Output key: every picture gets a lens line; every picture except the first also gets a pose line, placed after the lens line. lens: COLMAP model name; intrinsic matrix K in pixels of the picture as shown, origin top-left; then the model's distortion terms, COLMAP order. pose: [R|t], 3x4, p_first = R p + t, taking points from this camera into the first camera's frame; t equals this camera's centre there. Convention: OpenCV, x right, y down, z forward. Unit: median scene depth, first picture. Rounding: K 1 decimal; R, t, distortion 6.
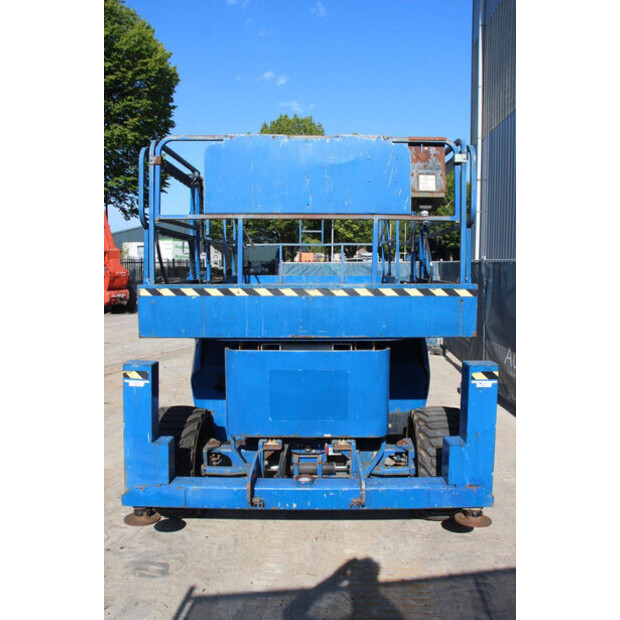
lens RADIAL K [[535.7, 0, 310.0], [0, 535.7, 310.0], [0, 0, 1]] dist [-0.120989, 0.014385]
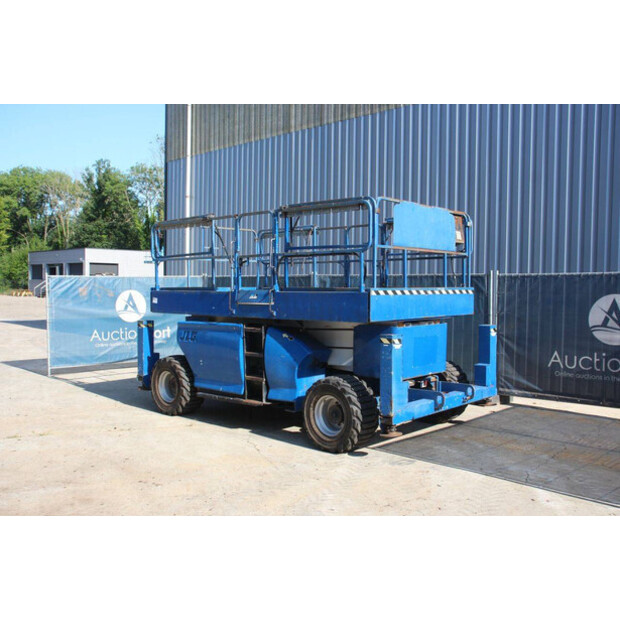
lens RADIAL K [[524.1, 0, 352.5], [0, 524.1, 310.9], [0, 0, 1]] dist [-0.120784, 0.018690]
pose [[0.692047, -0.034691, 0.721018, -1.446473], [0.041259, 0.999113, 0.008470, 0.004616], [-0.720672, 0.023887, 0.692865, -0.039513]]
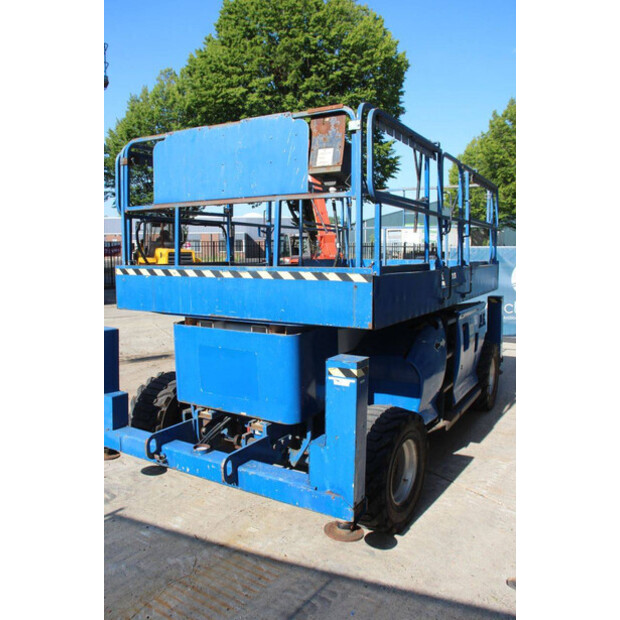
lens RADIAL K [[535.7, 0, 310.0], [0, 535.7, 310.0], [0, 0, 1]] dist [-0.120989, 0.014385]
pose [[0.846578, 0.055864, -0.529325, 0.683459], [-0.041643, 0.998380, 0.038765, -0.010289], [0.530633, -0.010775, 0.847533, 0.200646]]
